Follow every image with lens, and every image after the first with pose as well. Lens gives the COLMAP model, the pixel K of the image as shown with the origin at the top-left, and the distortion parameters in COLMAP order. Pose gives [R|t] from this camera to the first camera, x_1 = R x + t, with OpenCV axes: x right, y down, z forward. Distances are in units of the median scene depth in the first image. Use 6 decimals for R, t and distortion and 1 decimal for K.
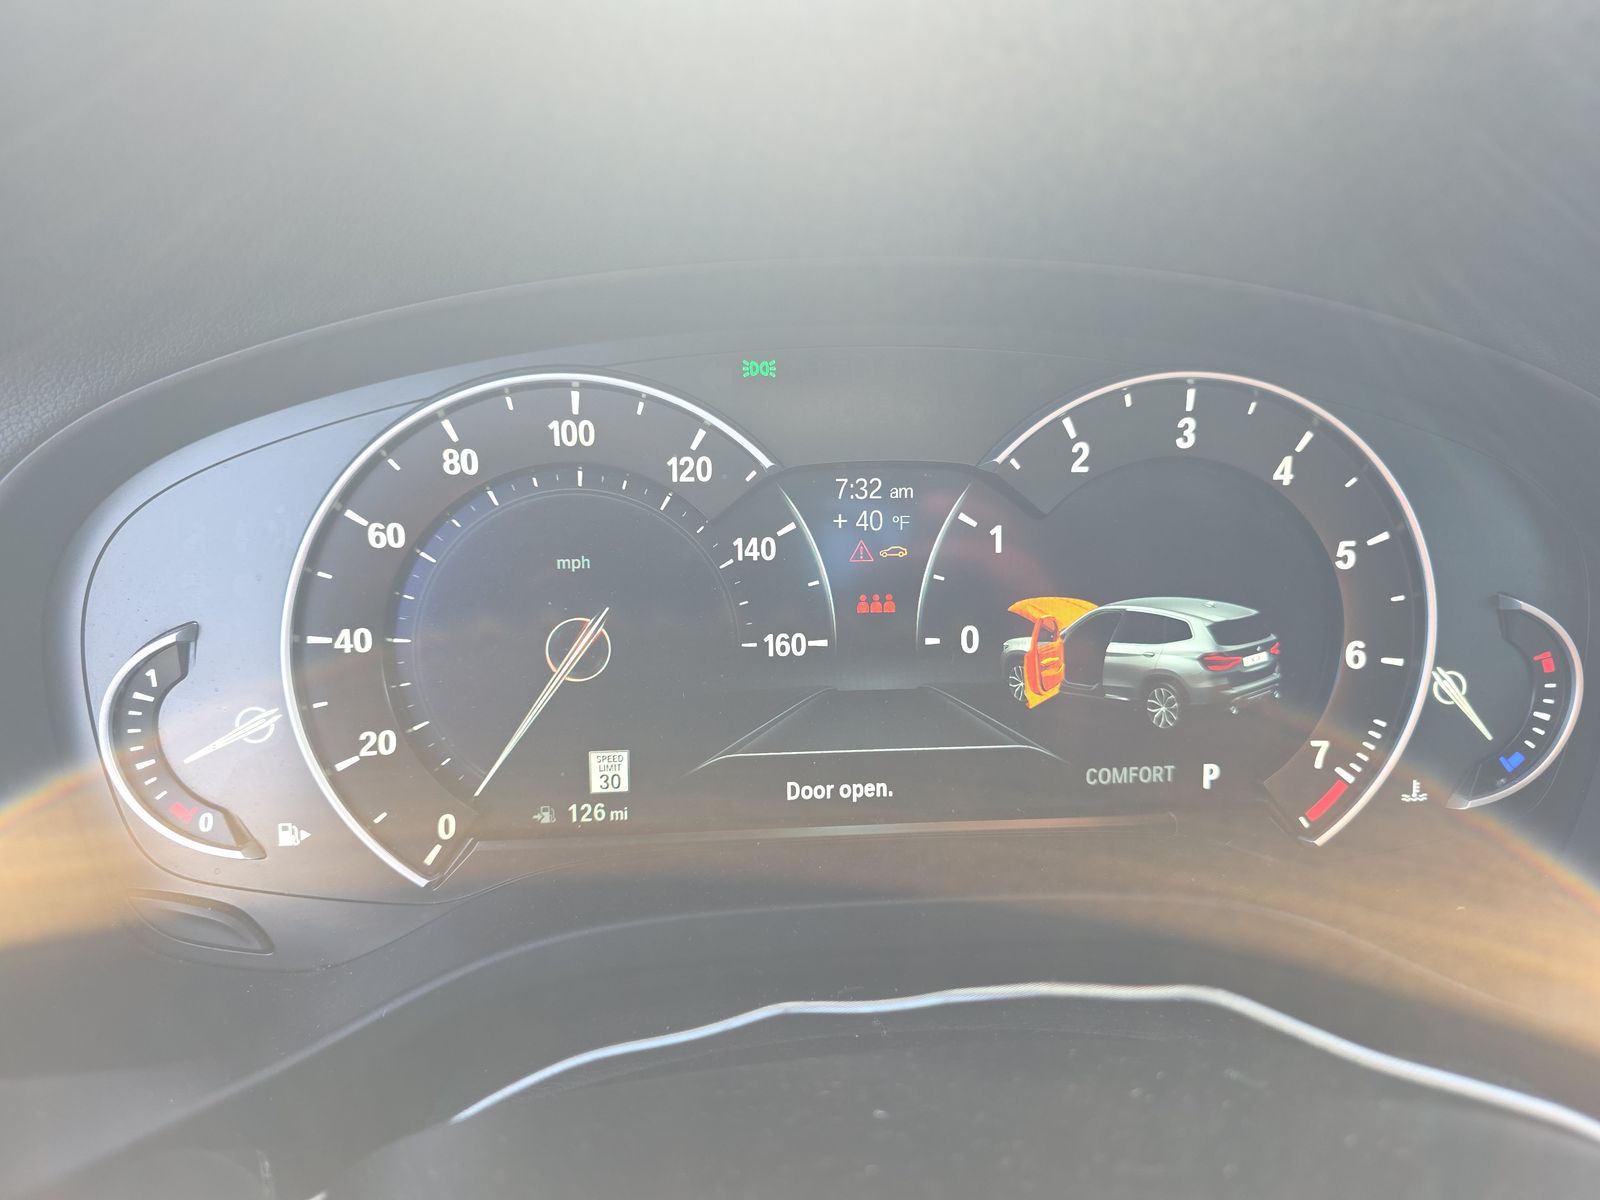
lens RADIAL K [[1067.4, 0, 790.6], [0, 1067.4, 590.7], [0, 0, 1]] dist [0.038489, -0.018853]
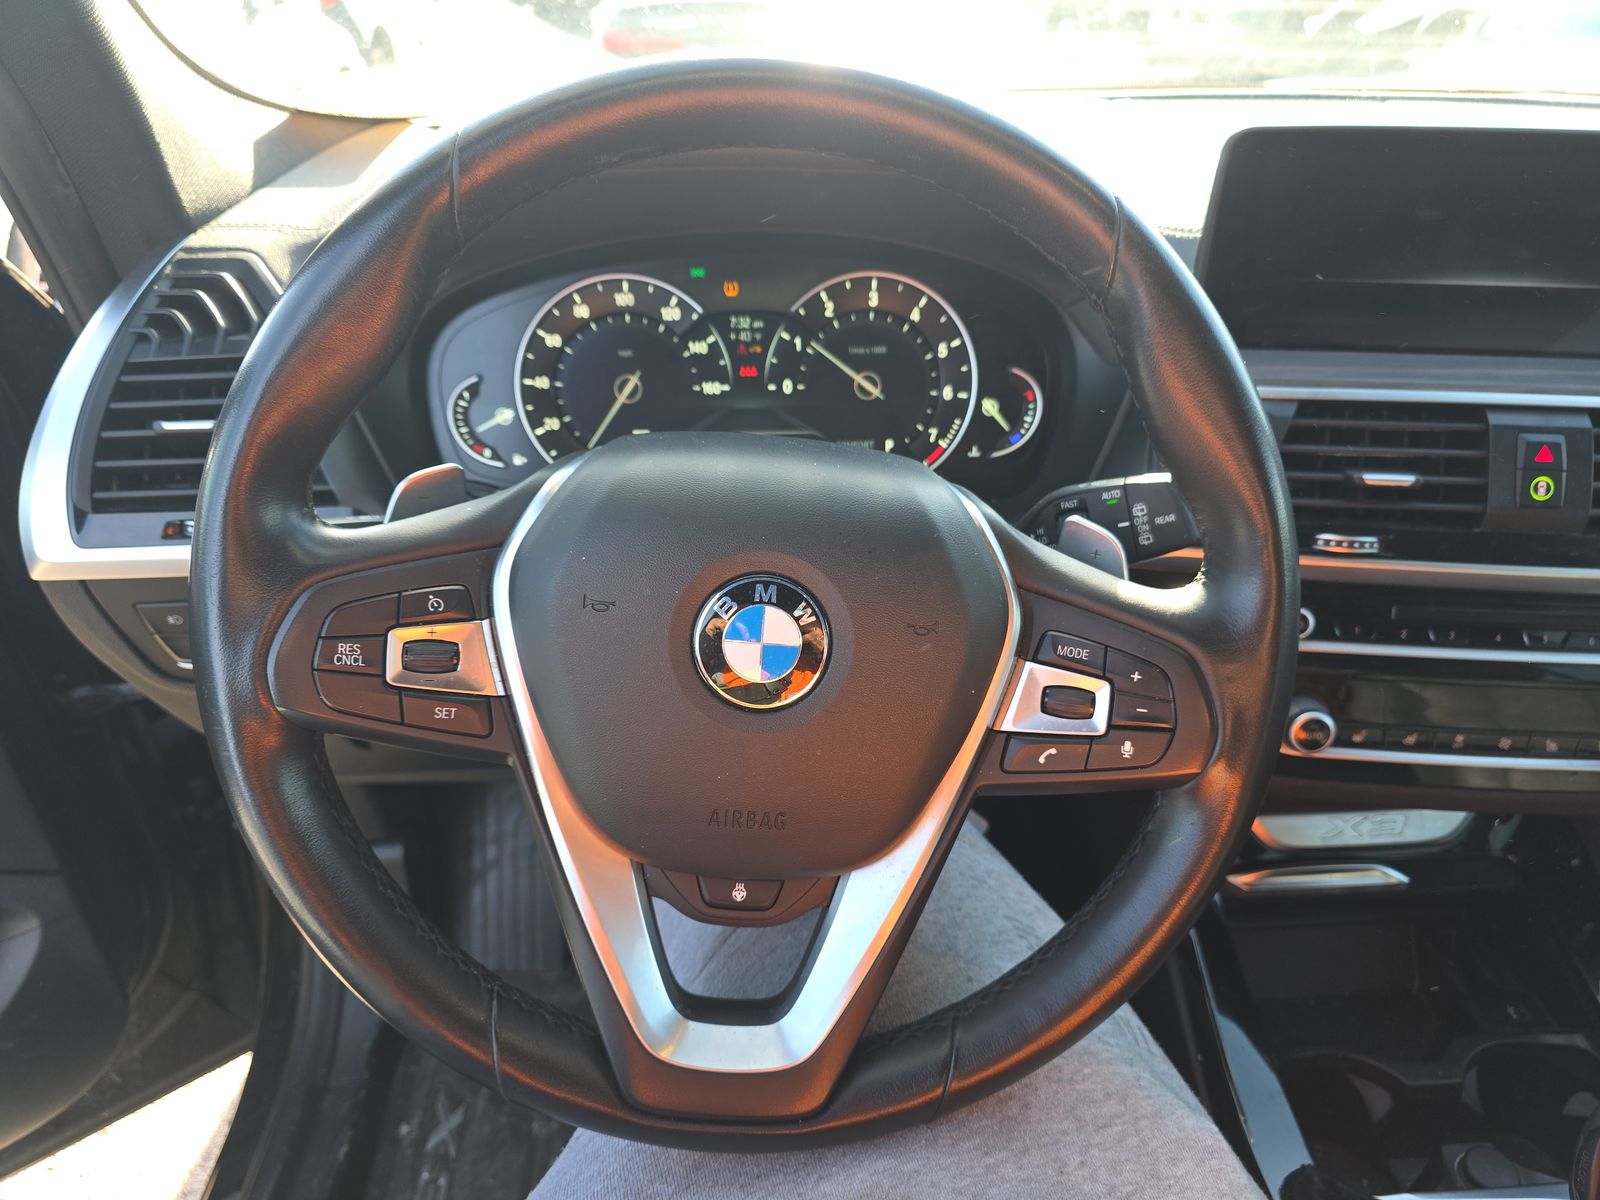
lens RADIAL K [[1067.4, 0, 808.0], [0, 1067.4, 591.5], [0, 0, 1]] dist [0.038489, -0.018853]
pose [[0.997580, 0.009772, -0.068840, 0.399366], [-0.005574, 0.998128, 0.060902, 0.374909], [0.069306, -0.060371, 0.995767, -1.495406]]
